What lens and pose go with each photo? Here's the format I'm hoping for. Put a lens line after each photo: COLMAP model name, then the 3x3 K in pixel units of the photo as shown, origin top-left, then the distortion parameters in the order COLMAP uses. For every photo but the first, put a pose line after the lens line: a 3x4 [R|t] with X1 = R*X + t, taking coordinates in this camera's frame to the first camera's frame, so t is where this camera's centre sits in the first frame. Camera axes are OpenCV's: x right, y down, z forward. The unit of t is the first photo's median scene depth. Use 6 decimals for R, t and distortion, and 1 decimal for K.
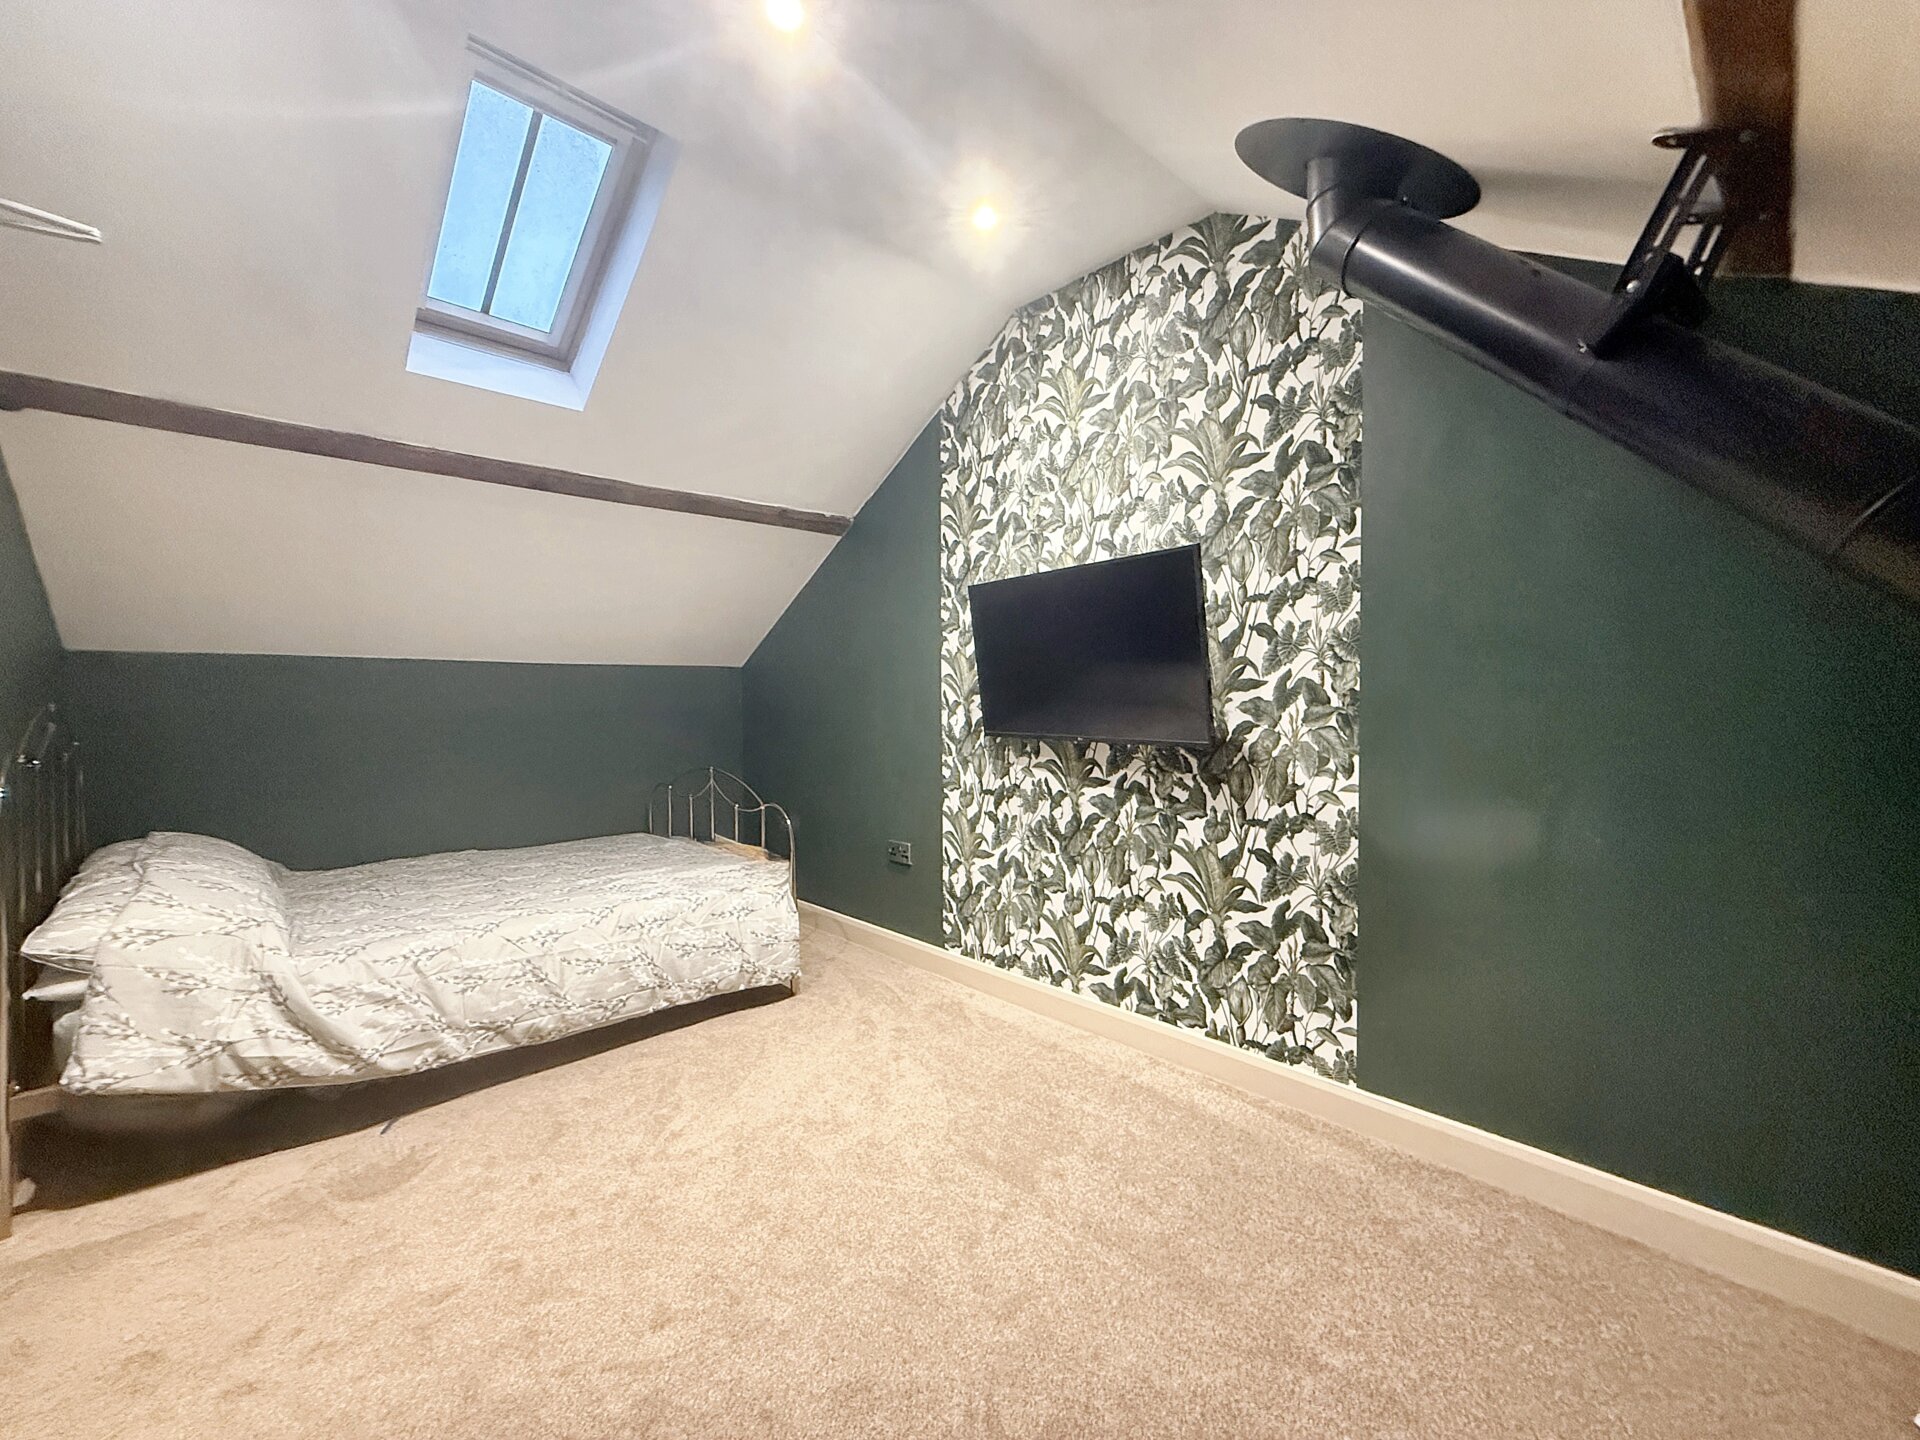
lens RADIAL K [[767.8, 0, 960.4], [0, 767.8, 717.7], [0, 0, 1]] dist [-0.008979, -0.000451]
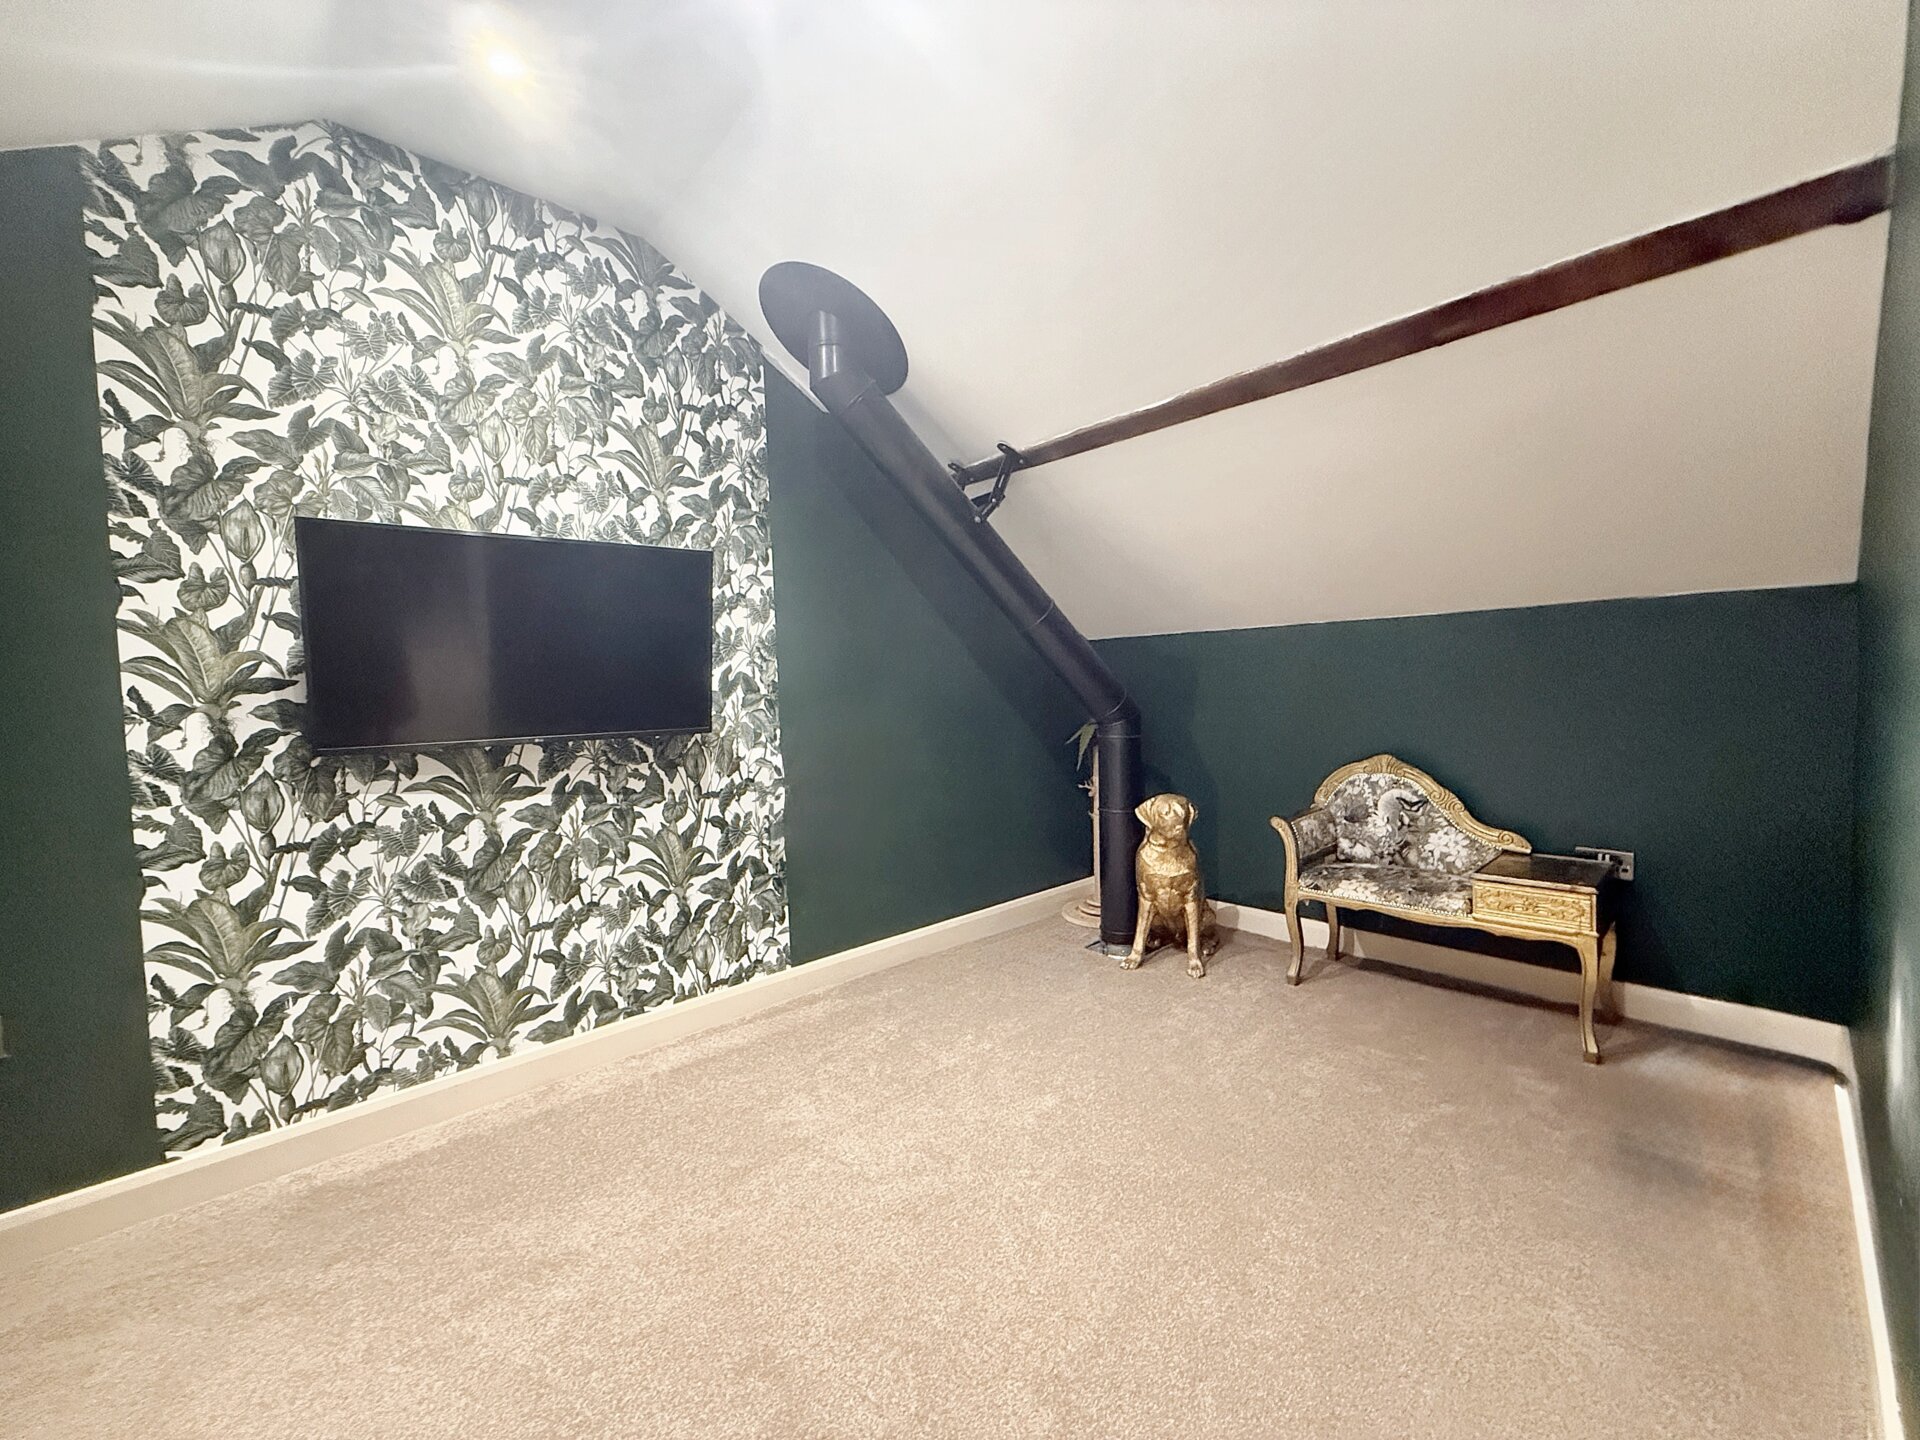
lens RADIAL K [[767.8, 0, 960.7], [0, 767.8, 712.6], [0, 0, 1]] dist [-0.008979, -0.000451]
pose [[0.007162, -0.032026, 0.999461, -0.682177], [0.052269, 0.998133, 0.031609, -0.005359], [-0.998607, 0.052014, 0.008822, 0.522871]]
